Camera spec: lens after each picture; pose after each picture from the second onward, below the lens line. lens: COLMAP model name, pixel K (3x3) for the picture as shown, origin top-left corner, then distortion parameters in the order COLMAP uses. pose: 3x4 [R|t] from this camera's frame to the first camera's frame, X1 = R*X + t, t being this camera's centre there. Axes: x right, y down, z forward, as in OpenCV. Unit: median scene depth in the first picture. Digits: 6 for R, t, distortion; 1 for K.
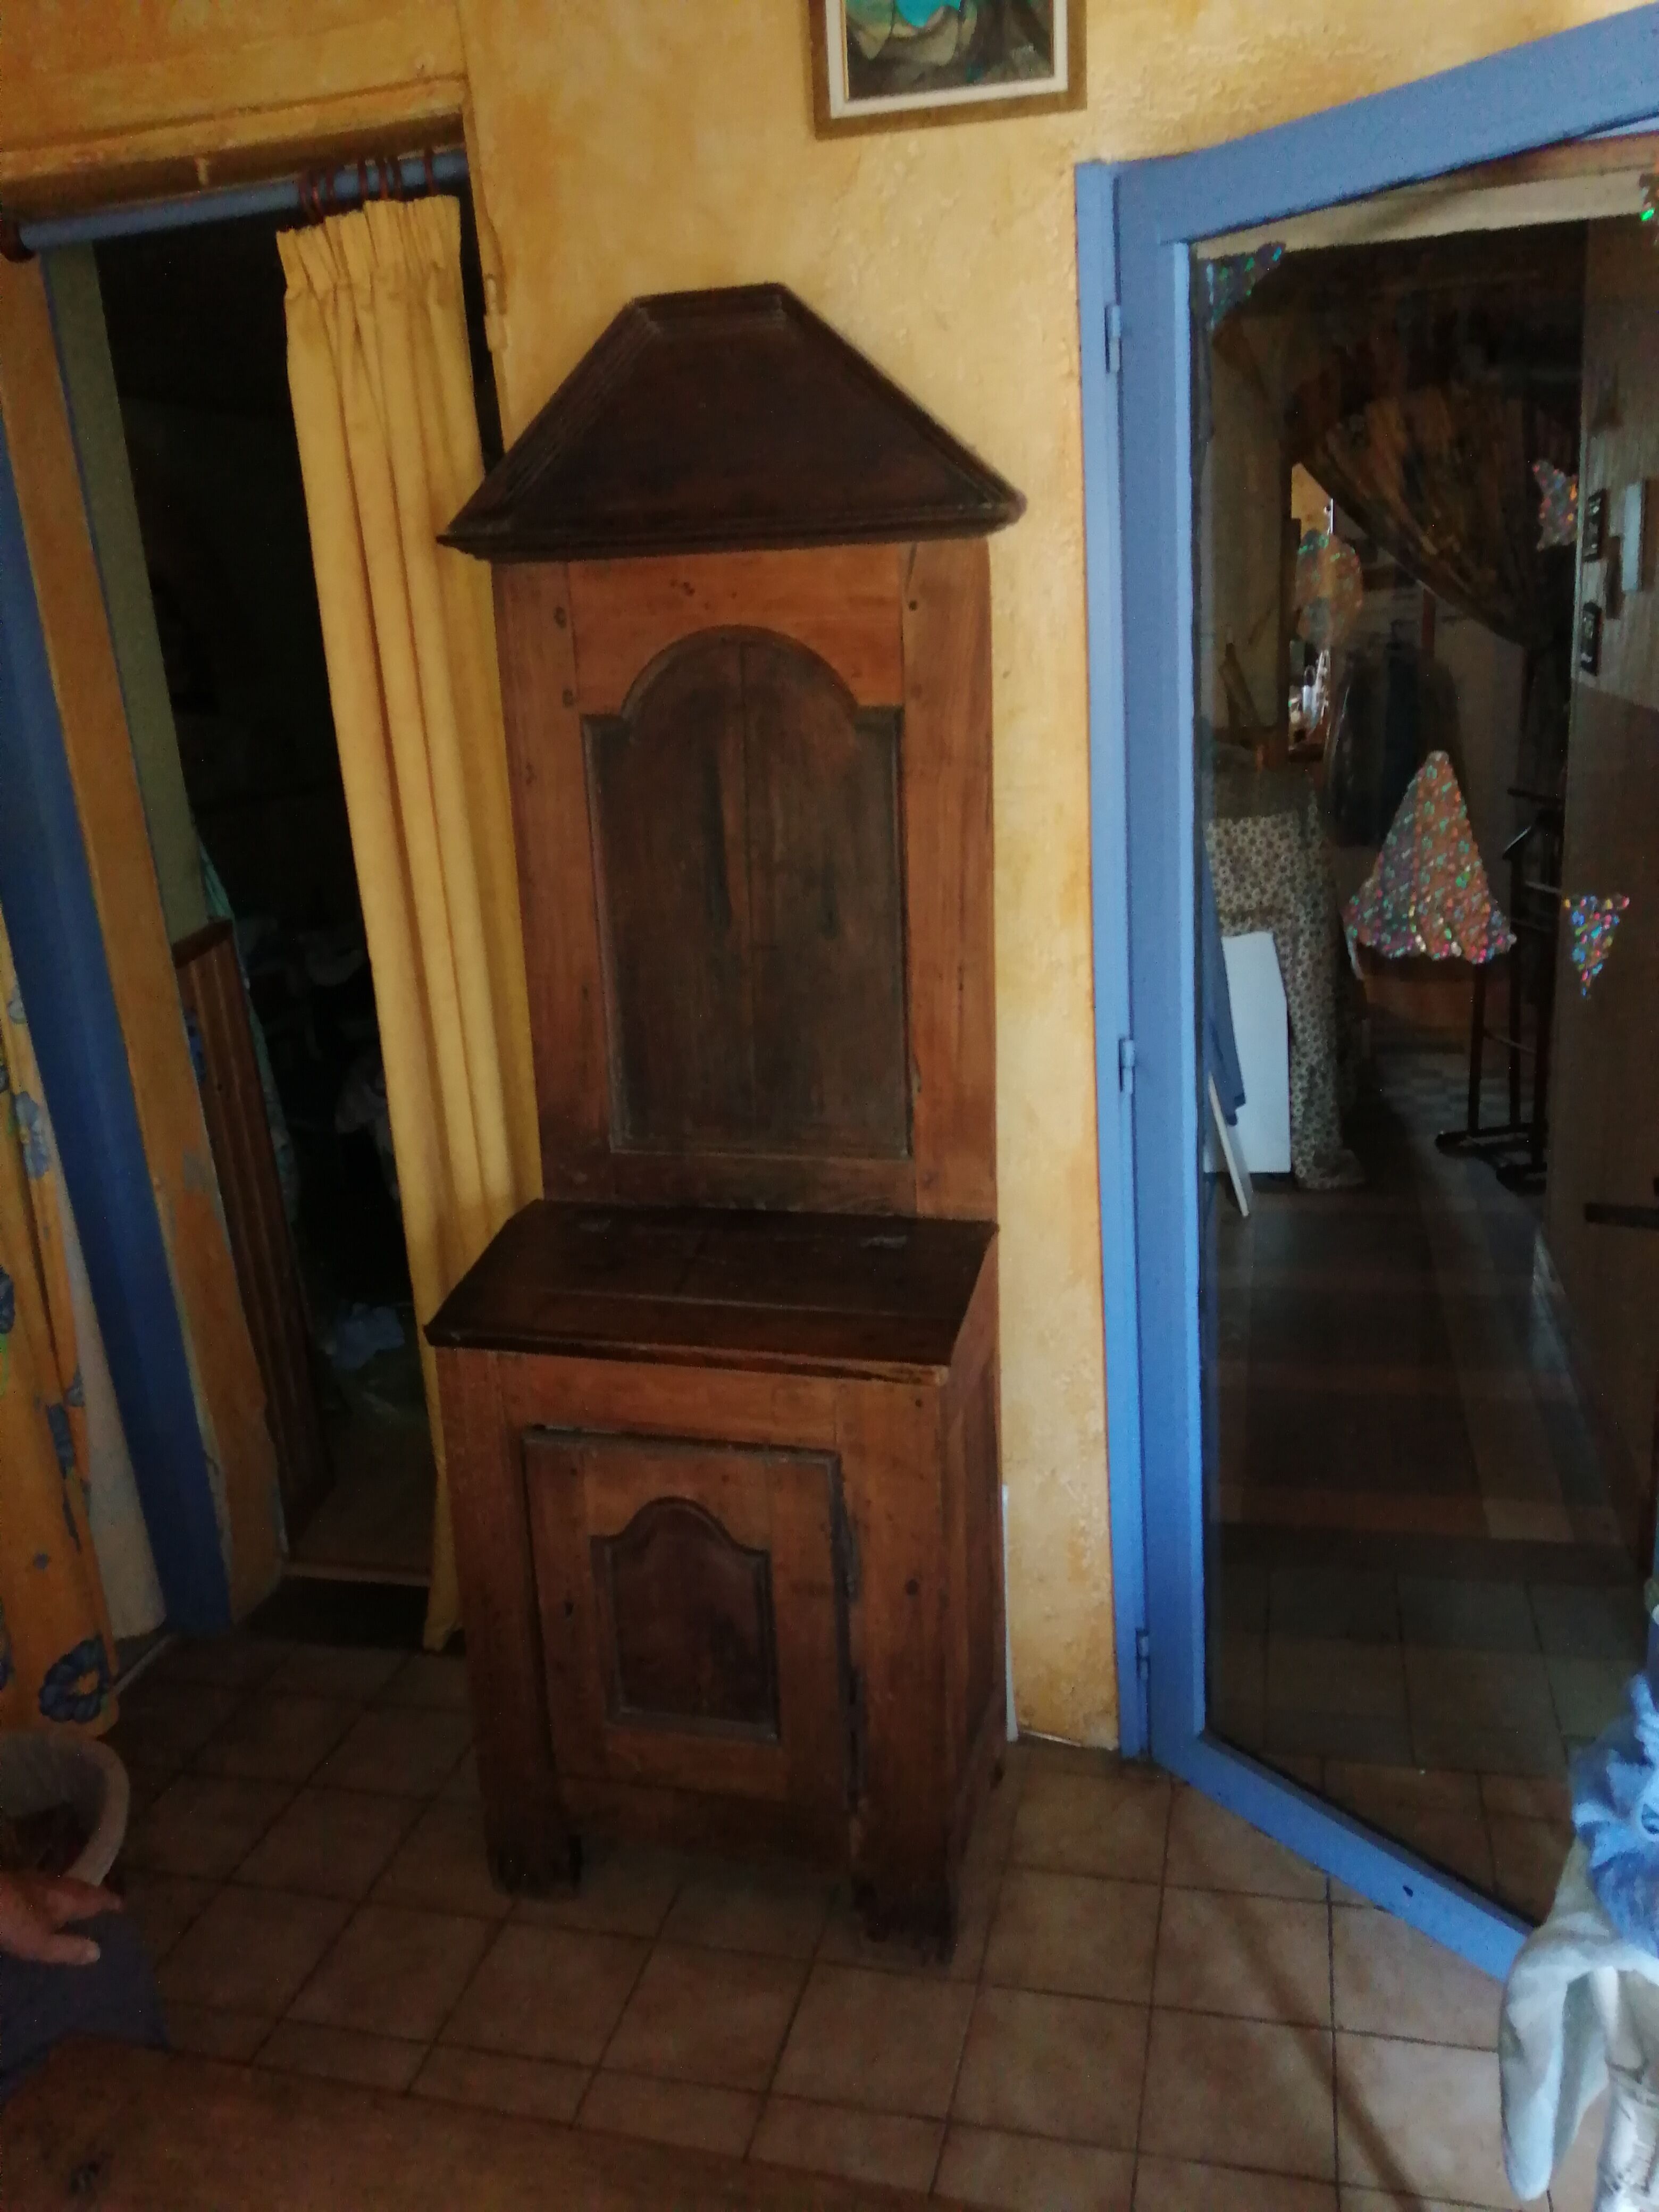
lens RADIAL K [[1767.9, 0, 830.7], [0, 1767.9, 1115.2], [0, 0, 1]] dist [0.051582, -0.117780]
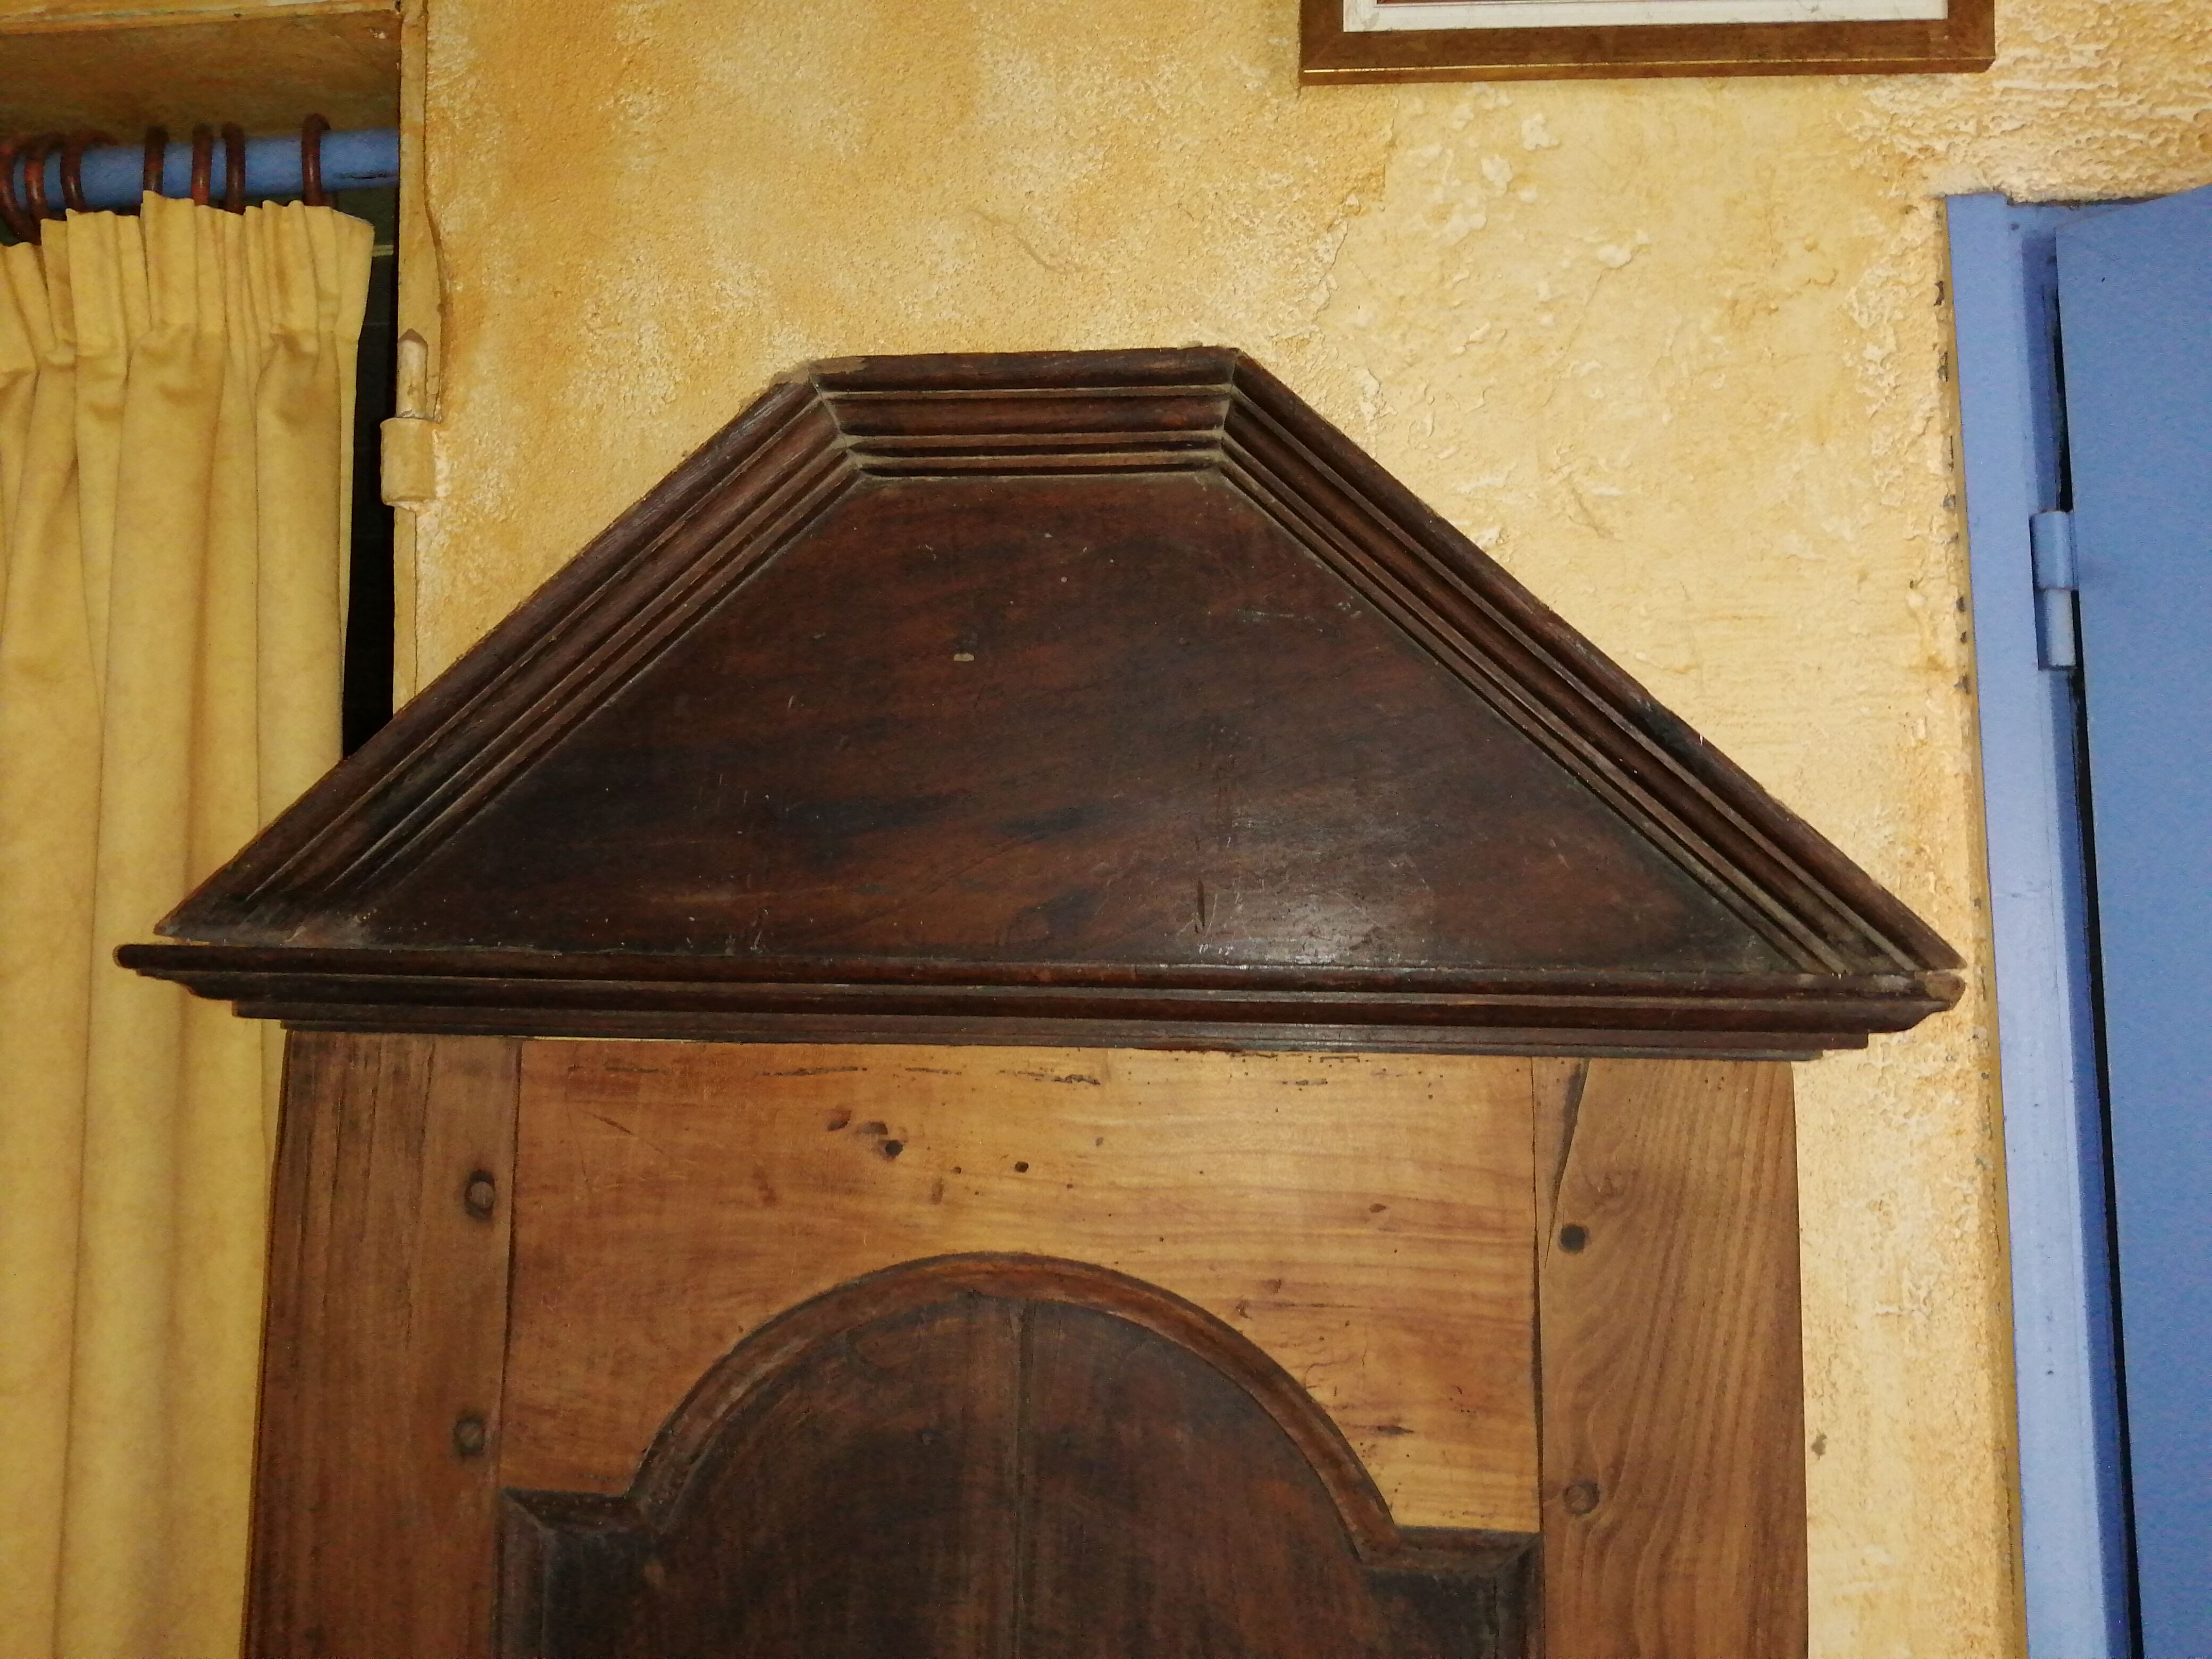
lens RADIAL K [[1763.2, 0, 1107.7], [0, 1763.2, 866.5], [0, 0, 1]] dist [0.057108, -0.101842]
pose [[0.981583, 0.077663, 0.174539, -0.098709], [-0.009861, 0.933017, -0.359698, -0.218472], [-0.190783, 0.351352, 0.916599, 0.645718]]
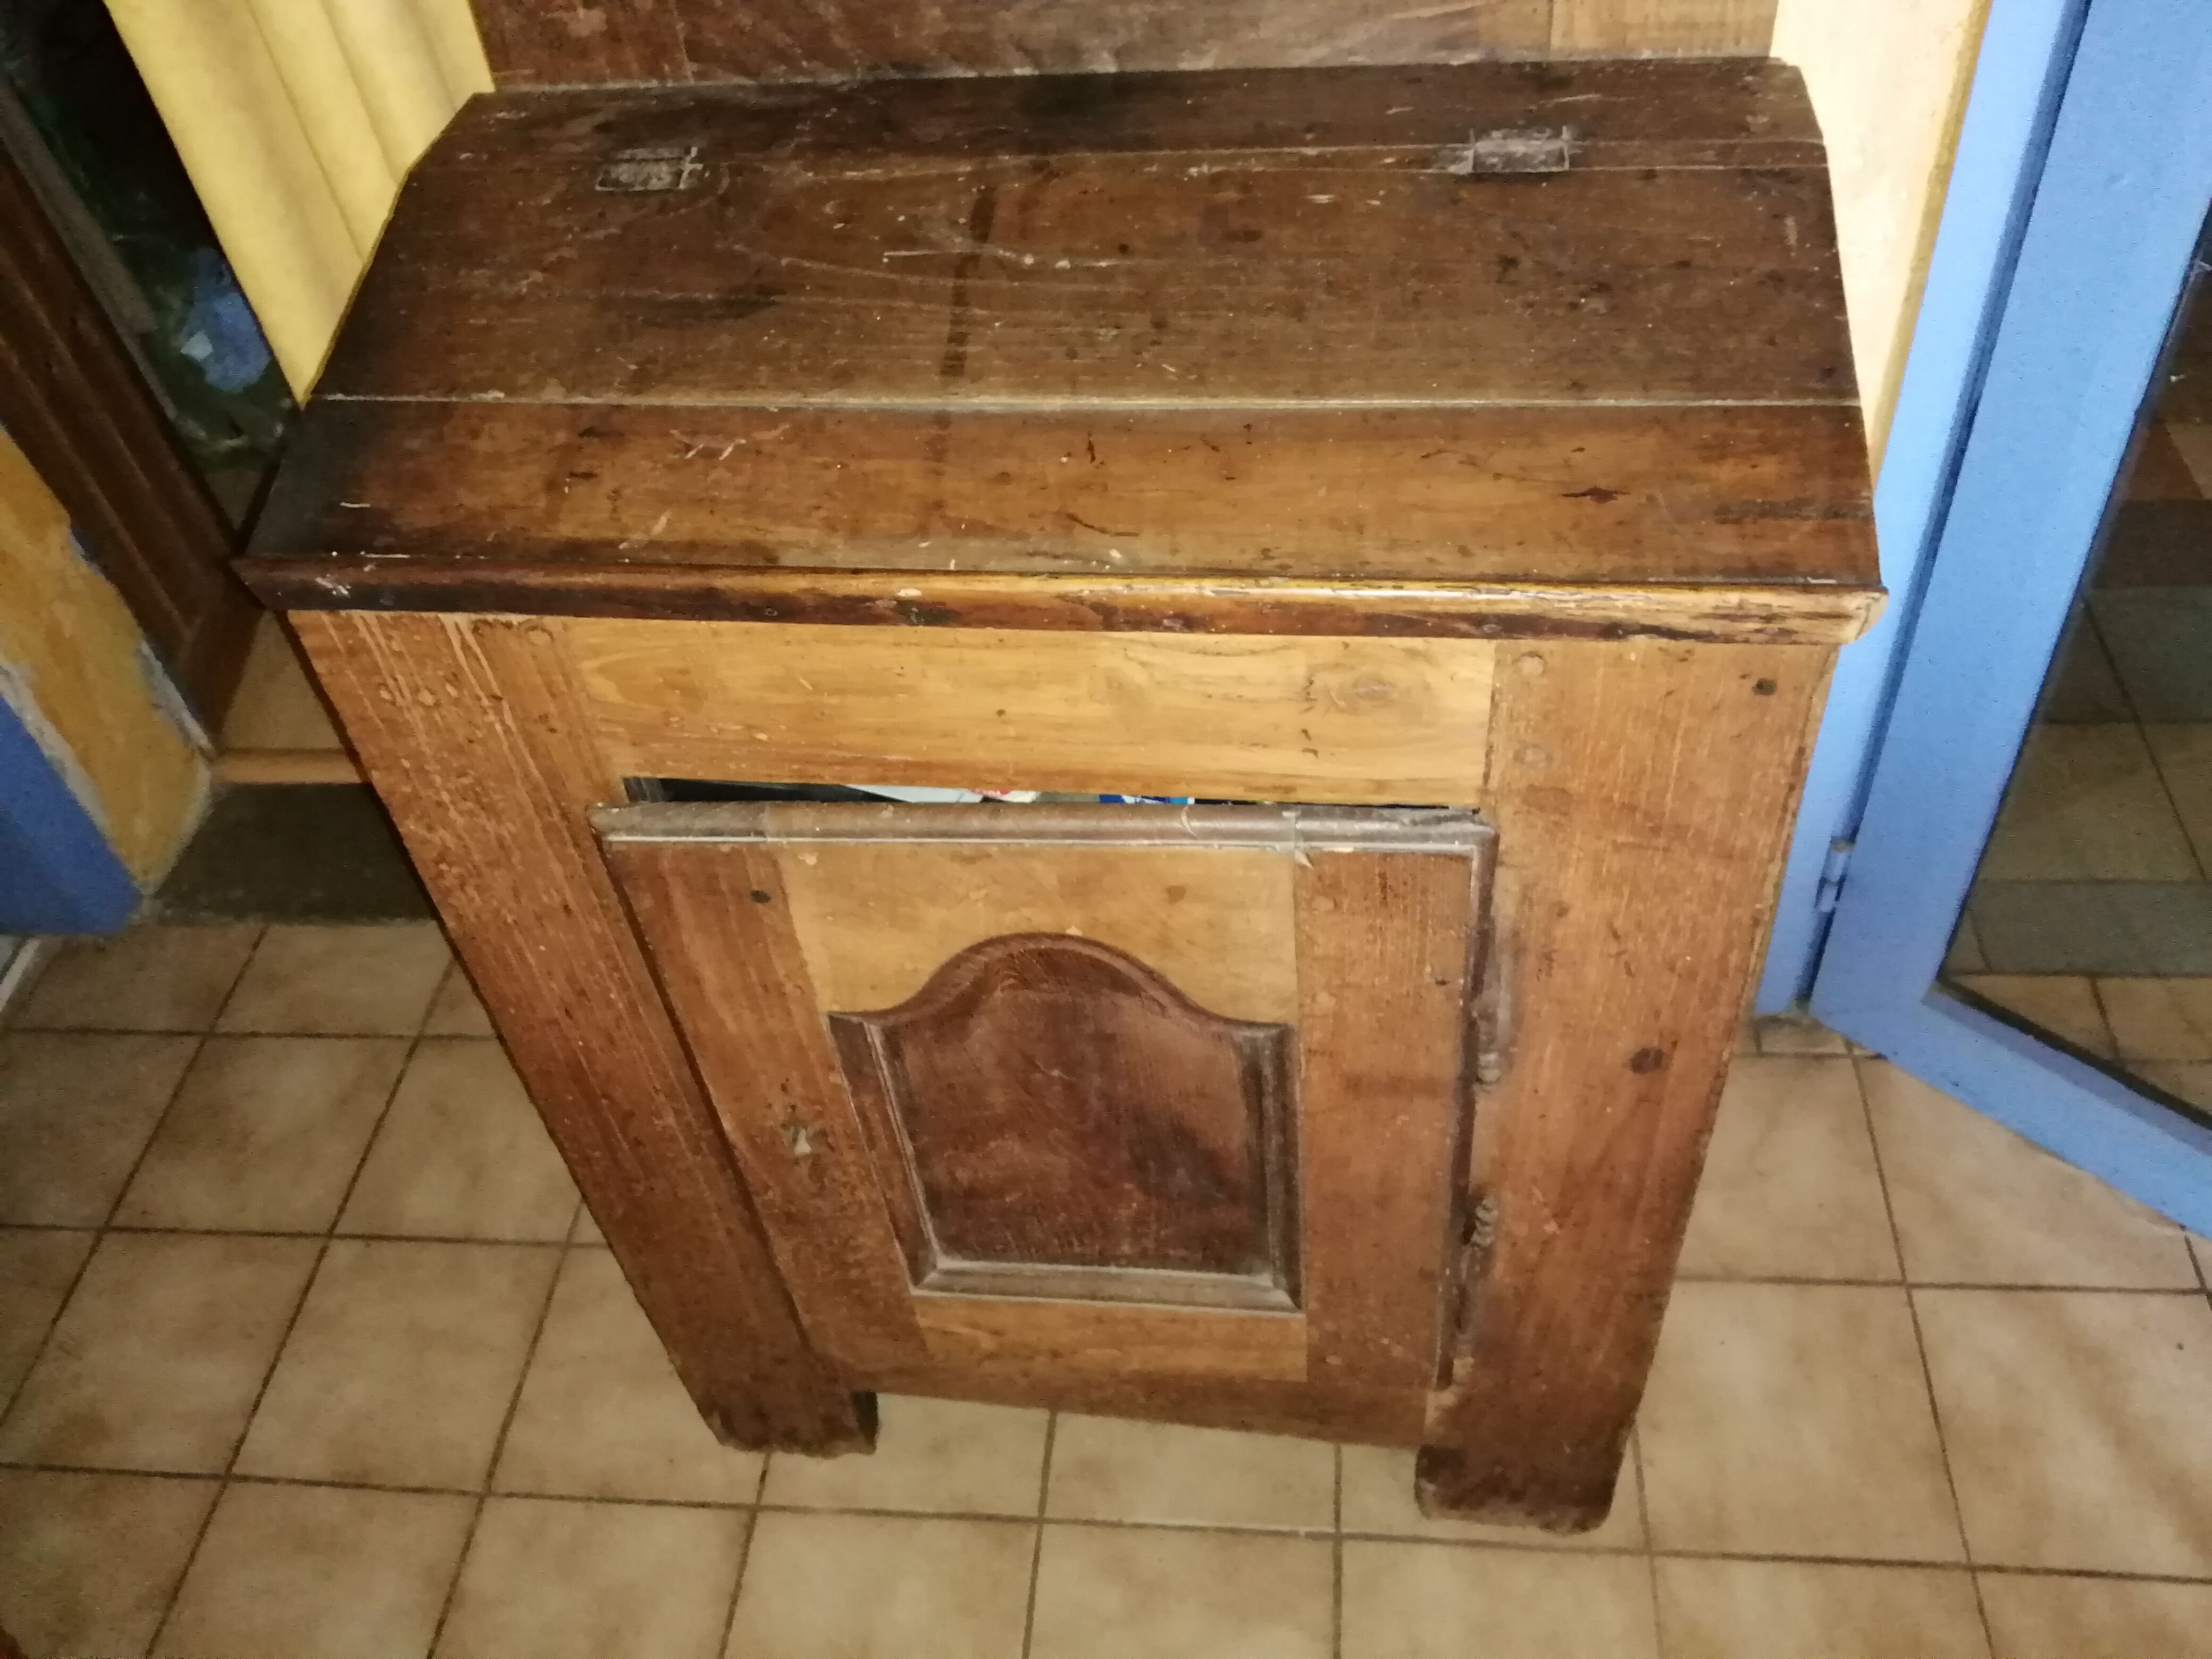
lens RADIAL K [[1767.9, 0, 1116.1], [0, 1767.9, 832.1], [0, 0, 1]] dist [0.051582, -0.117780]
pose [[0.986772, -0.137246, 0.086287, -0.095298], [0.077301, 0.866181, 0.493716, 0.008052], [-0.142501, -0.480515, 0.865332, 0.636130]]
